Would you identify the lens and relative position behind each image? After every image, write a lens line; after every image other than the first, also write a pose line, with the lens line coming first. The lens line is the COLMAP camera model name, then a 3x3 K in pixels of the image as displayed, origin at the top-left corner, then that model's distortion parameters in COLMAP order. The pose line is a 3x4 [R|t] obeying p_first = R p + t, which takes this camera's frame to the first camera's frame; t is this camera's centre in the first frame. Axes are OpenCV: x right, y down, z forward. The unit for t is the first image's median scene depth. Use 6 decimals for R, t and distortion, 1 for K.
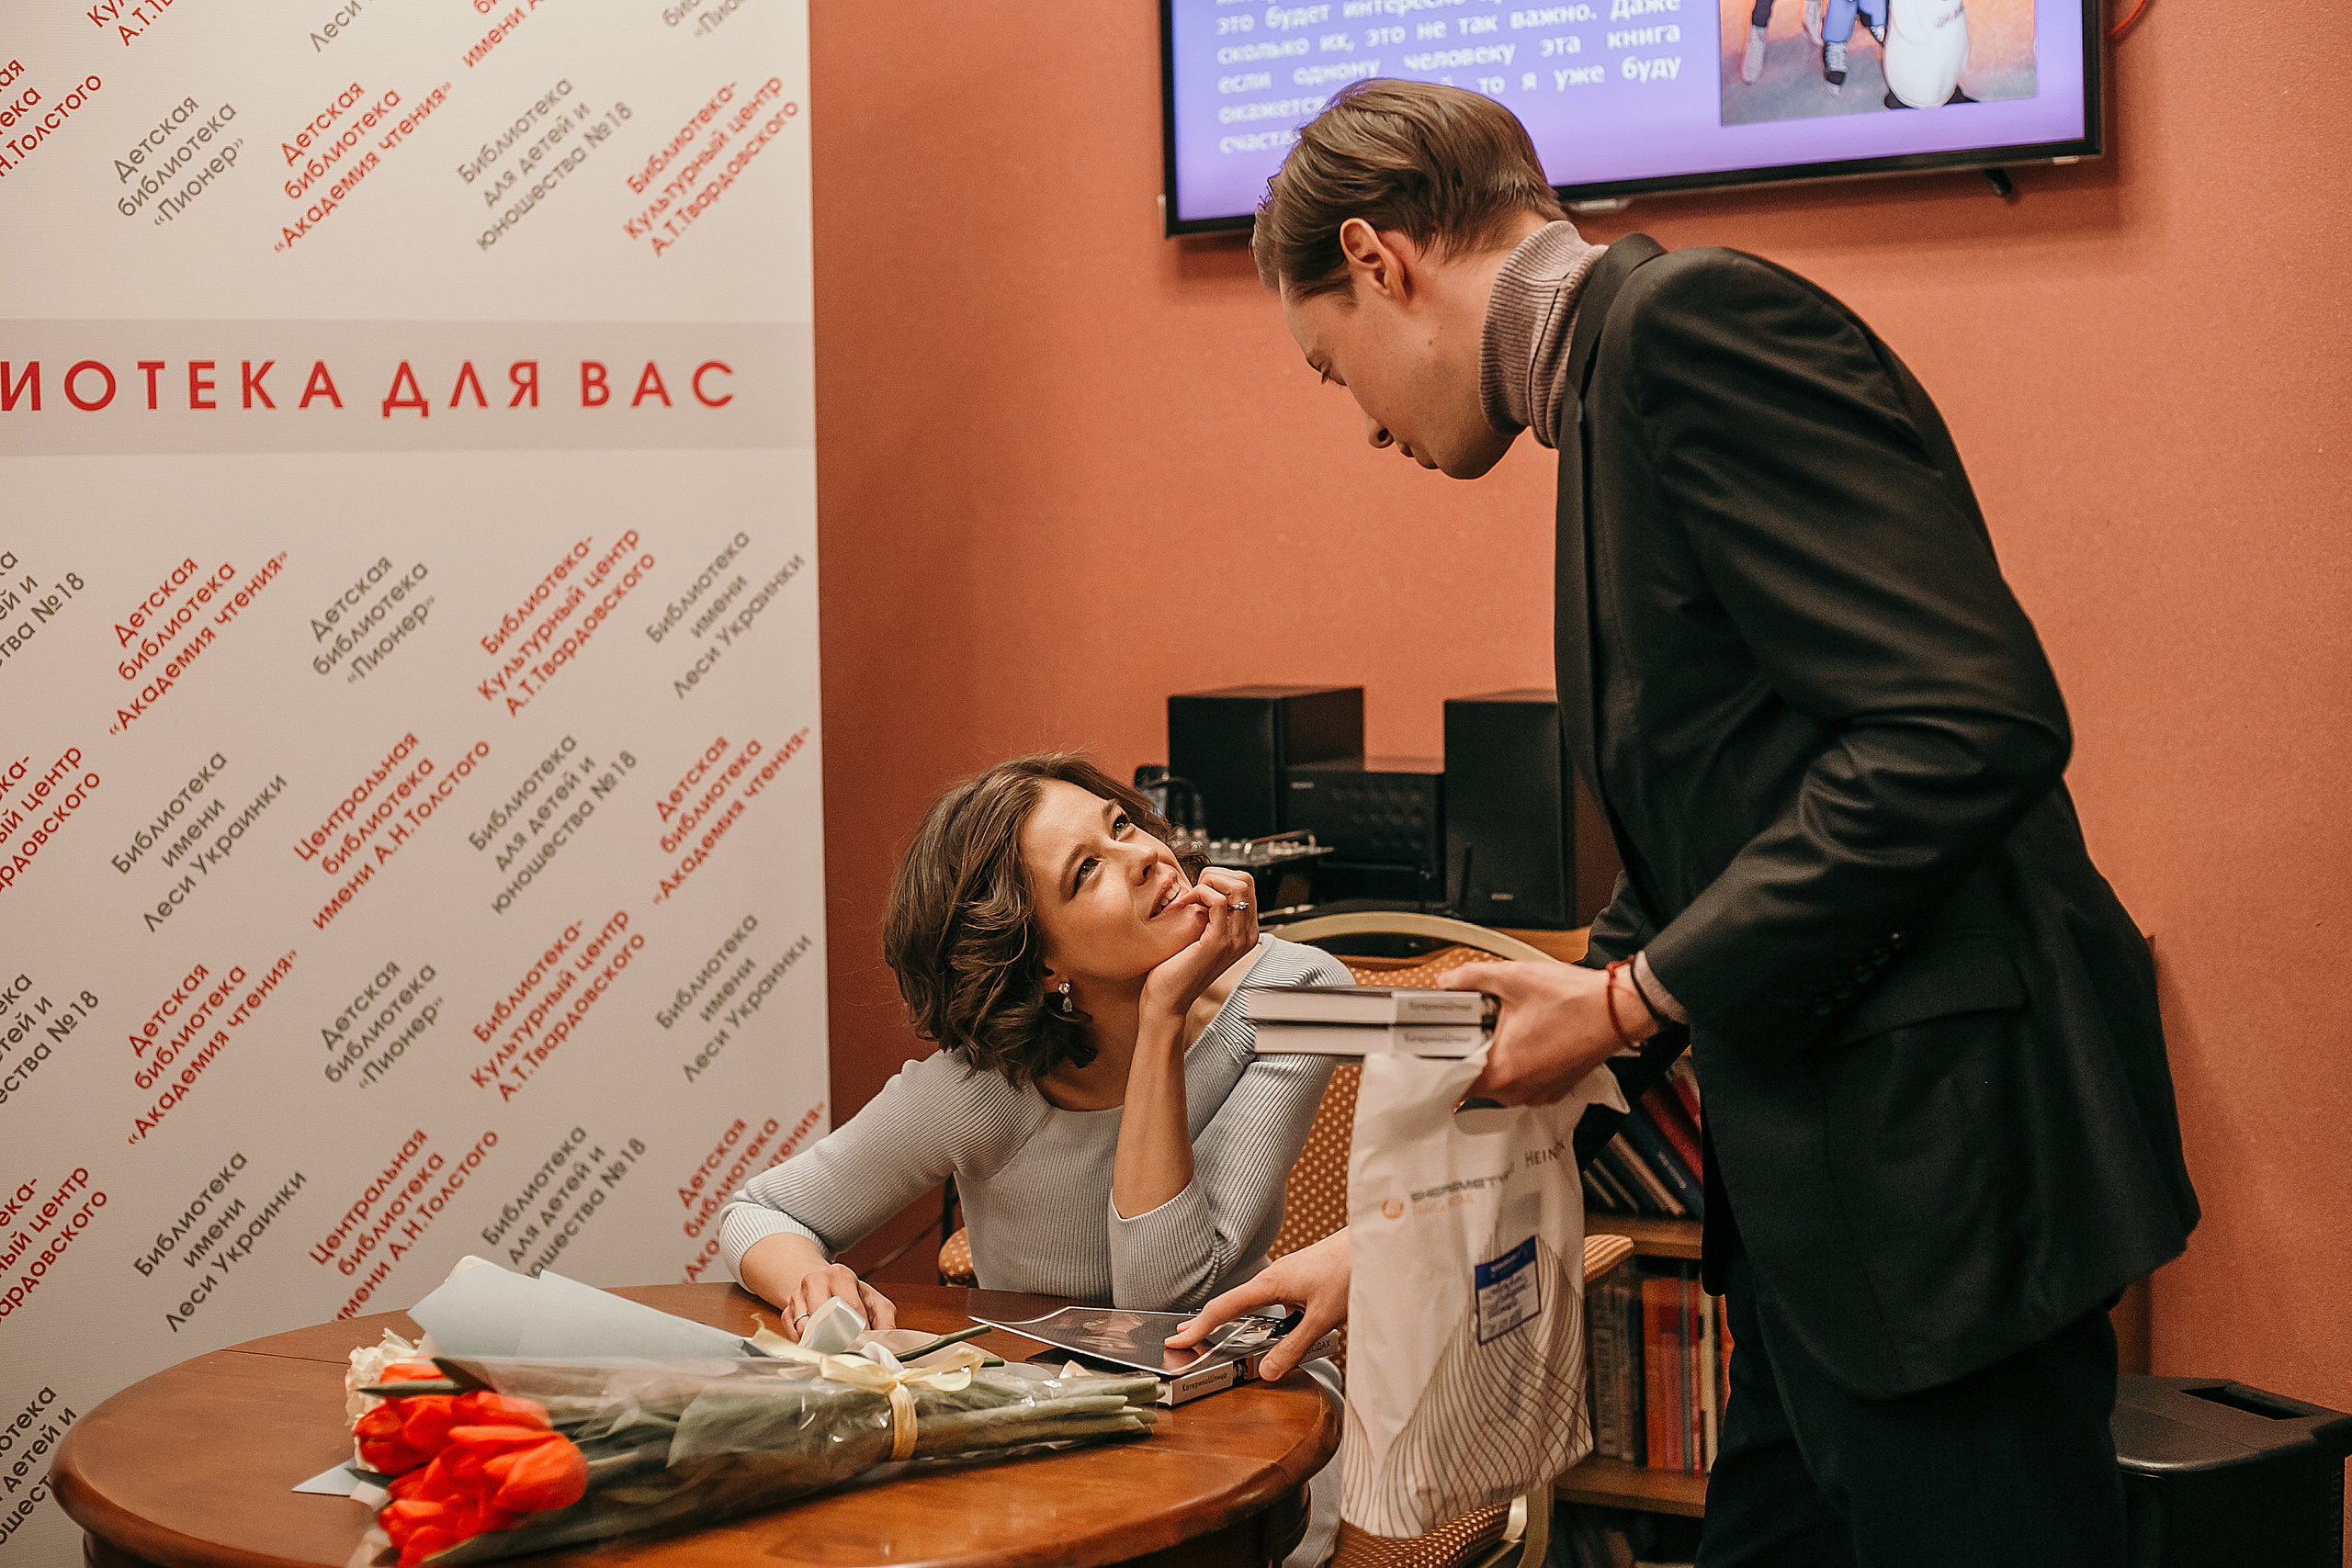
lens RADIAL K [[3546.9, 0, 1191.7], [0, 3546.9, 787.5], [0, 0, 1]] dist [-0.112730, 0.000000]
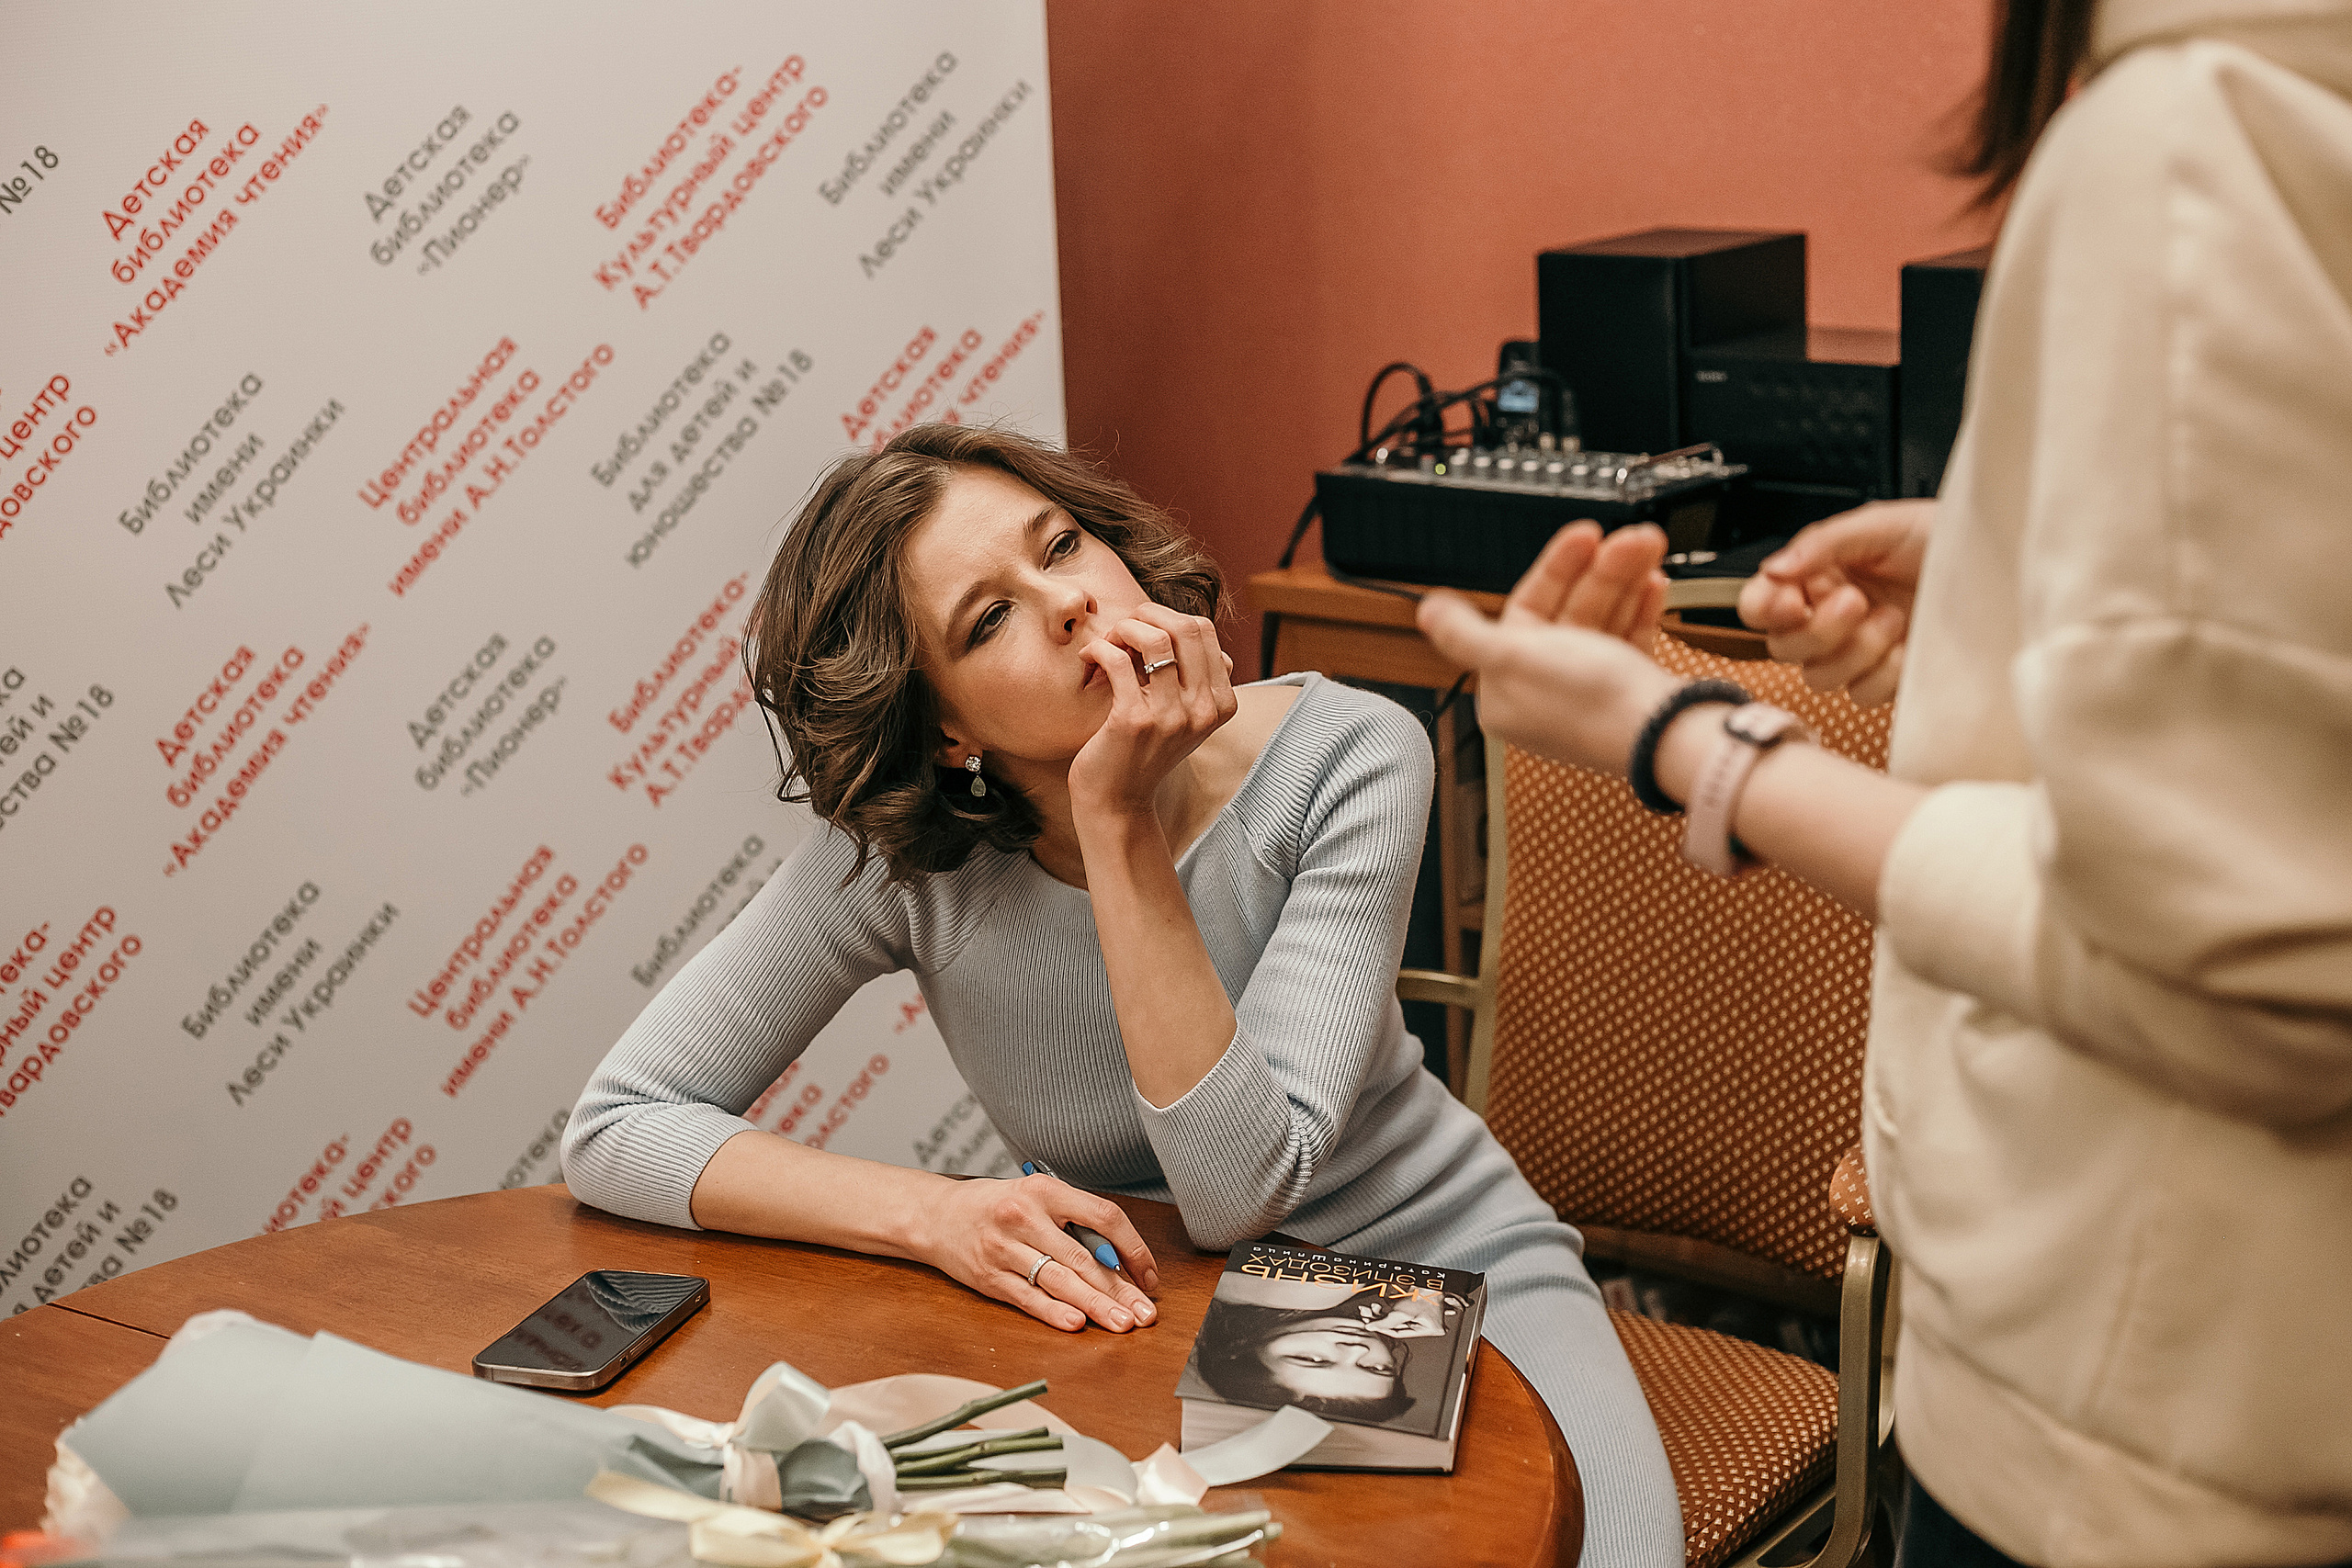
lens RADIAL K [[3546.9, 0, 1180.8], [0, 3546.9, 783.9], [0, 0, 1]] dist [-0.112730, 0.000000]
pose [[0.984692, 0.015231, -0.173639, 0.055376], [0.014684, 0.985385, 0.169705, -0.046967], [0.173686, -0.169657, 0.970077, 0.266507]]
